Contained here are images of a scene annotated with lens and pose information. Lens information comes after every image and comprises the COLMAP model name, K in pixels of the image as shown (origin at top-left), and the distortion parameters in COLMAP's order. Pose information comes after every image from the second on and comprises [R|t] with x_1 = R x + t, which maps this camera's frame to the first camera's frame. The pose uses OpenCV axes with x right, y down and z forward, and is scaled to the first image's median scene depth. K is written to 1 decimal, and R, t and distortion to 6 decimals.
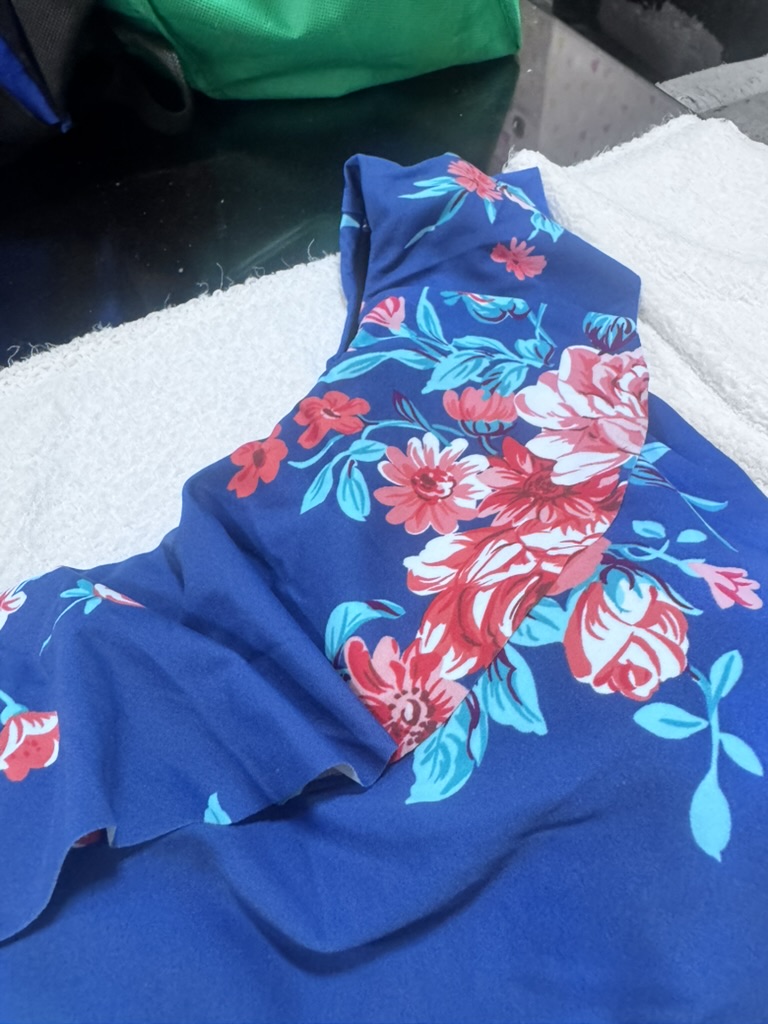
lens RADIAL K [[740.2, 0, 383.3], [0, 740.2, 501.9], [0, 0, 1]] dist [0.008260, -0.033925]
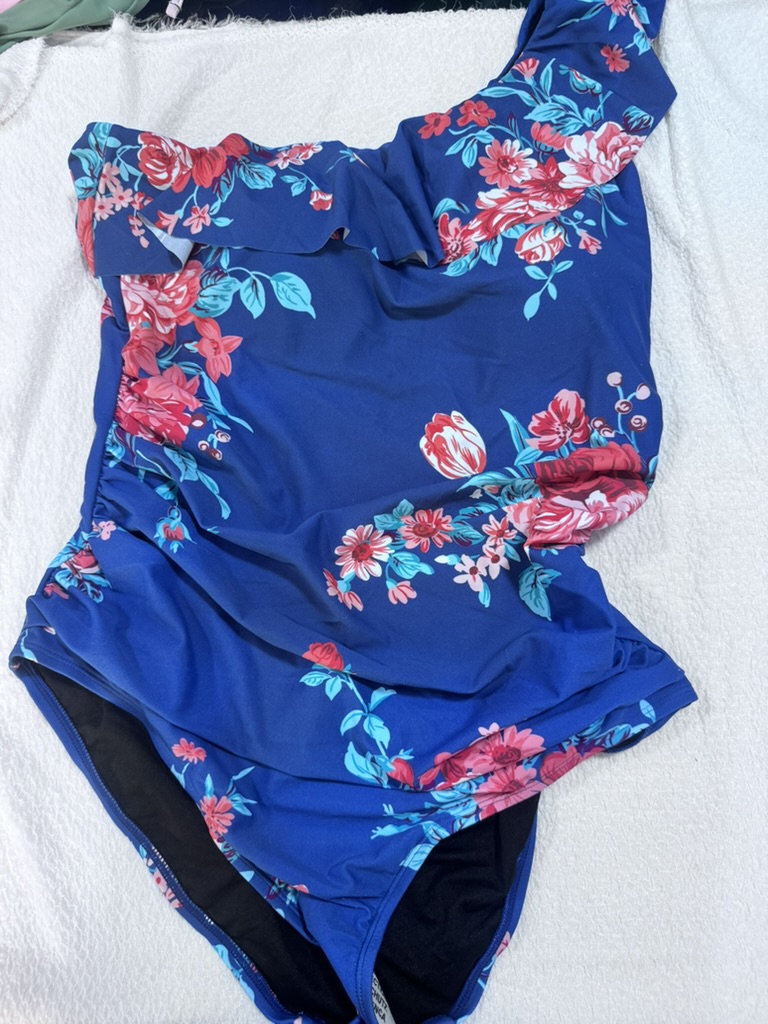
lens RADIAL K [[740.2, 0, 390.8], [0, 740.2, 523.2], [0, 0, 1]] dist [0.008260, -0.033925]
pose [[0.919511, 0.391510, -0.034922, 0.243787], [-0.345036, 0.846524, 0.405399, 0.104317], [0.188280, -0.360719, 0.913473, -1.430219]]
